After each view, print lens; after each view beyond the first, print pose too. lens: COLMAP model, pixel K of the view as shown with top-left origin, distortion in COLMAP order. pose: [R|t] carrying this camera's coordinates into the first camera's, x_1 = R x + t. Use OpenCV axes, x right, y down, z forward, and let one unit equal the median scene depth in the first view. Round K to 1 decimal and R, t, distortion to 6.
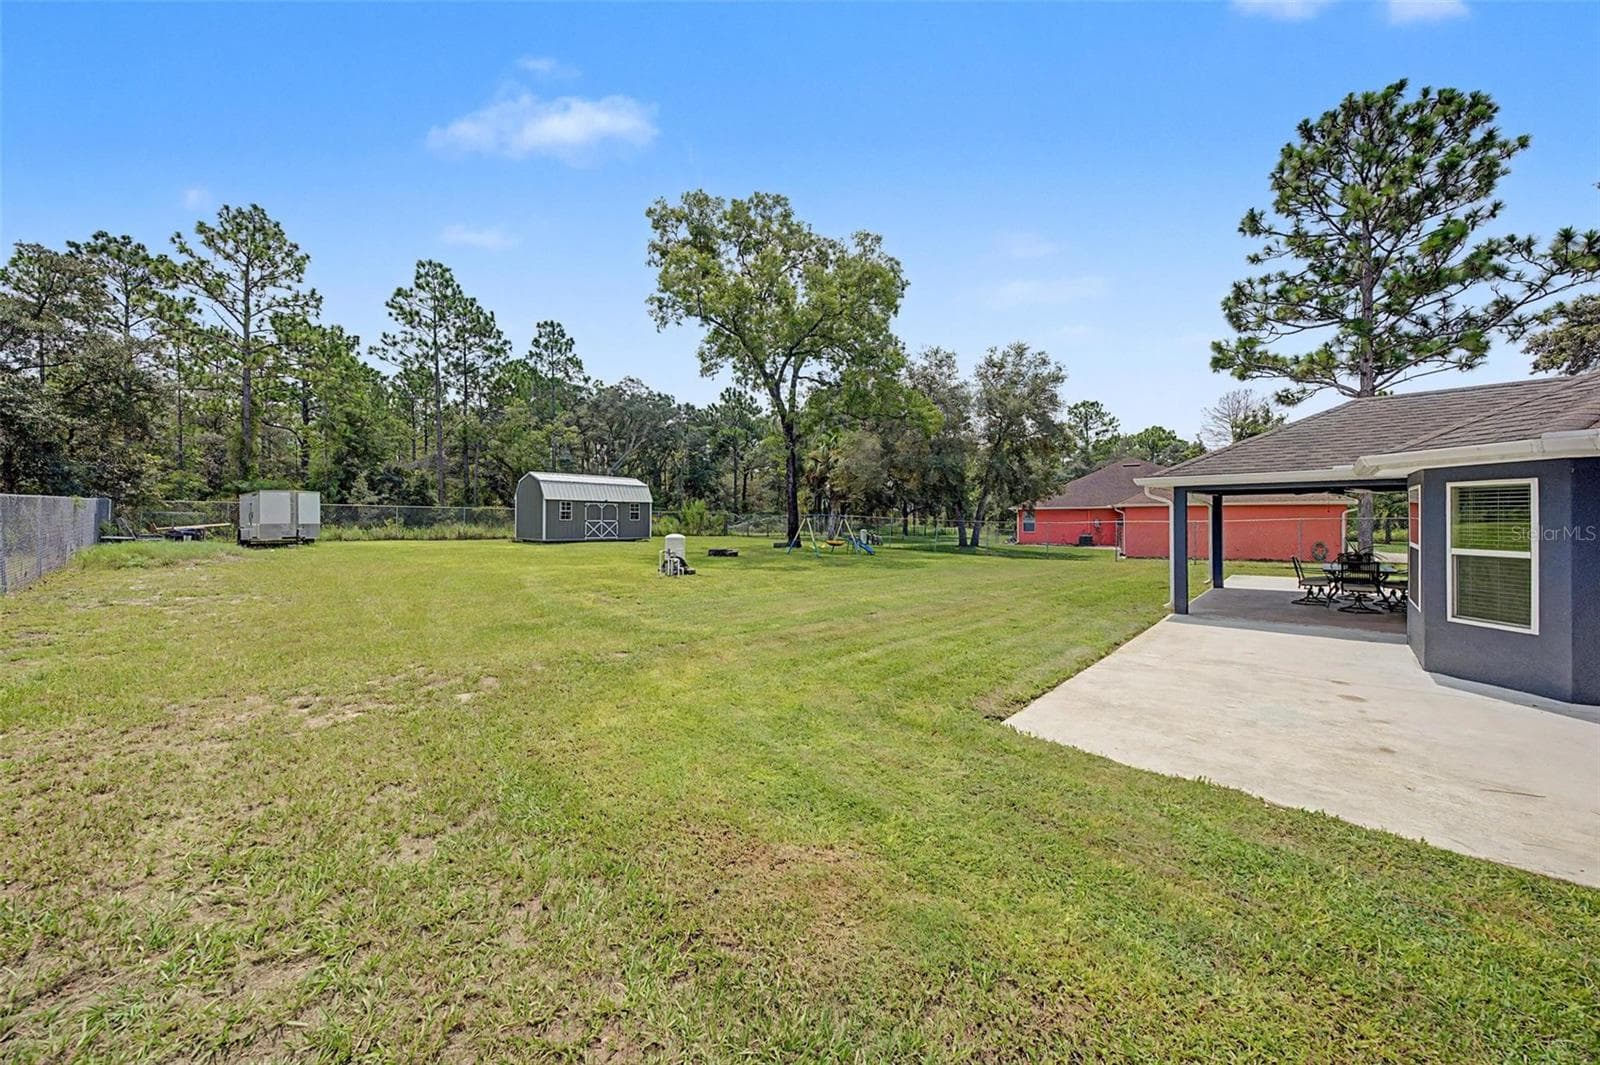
lens RADIAL K [[559.9, 0, 800.0], [0, 559.9, 532.5], [0, 0, 1]] dist [0.000767, -0.000002]
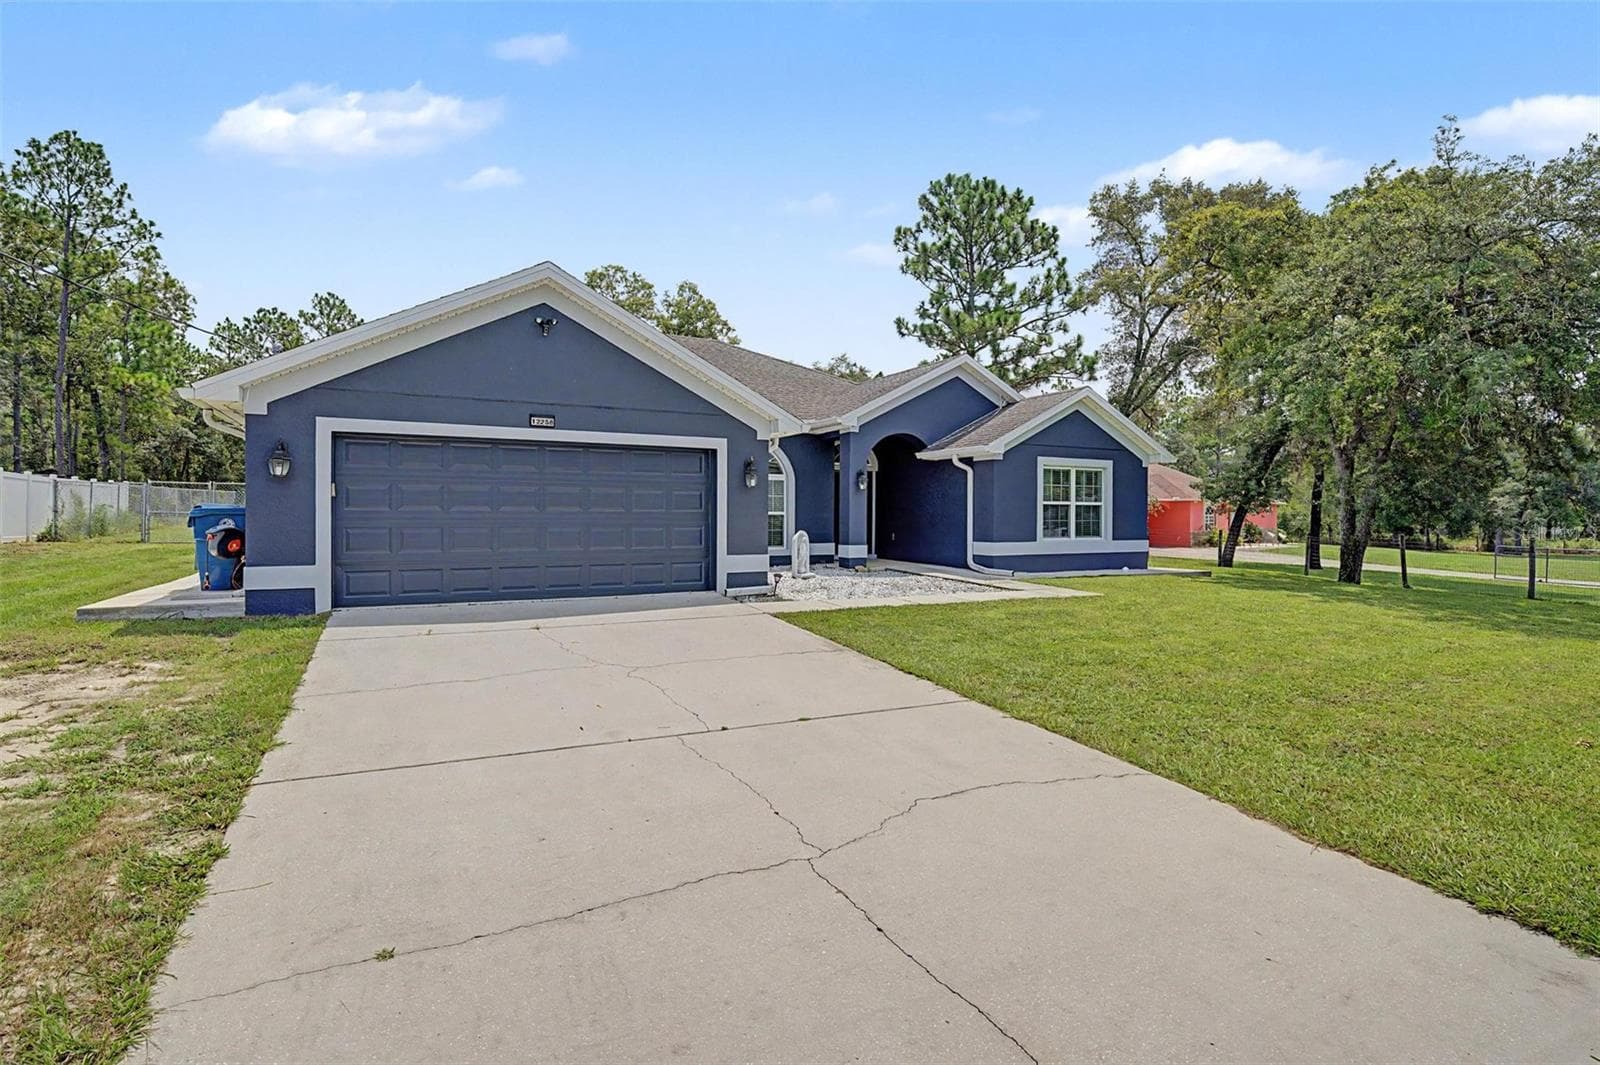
lens RADIAL K [[793.5, 0, 800.0], [0, 793.5, 532.5], [0, 0, 1]] dist [0.010379, 0.000158]
pose [[0.940406, 0.018931, -0.339527, 0.902922], [-0.019505, 0.999808, 0.001720, 0.010880], [0.339495, 0.005005, 0.940595, -0.539036]]
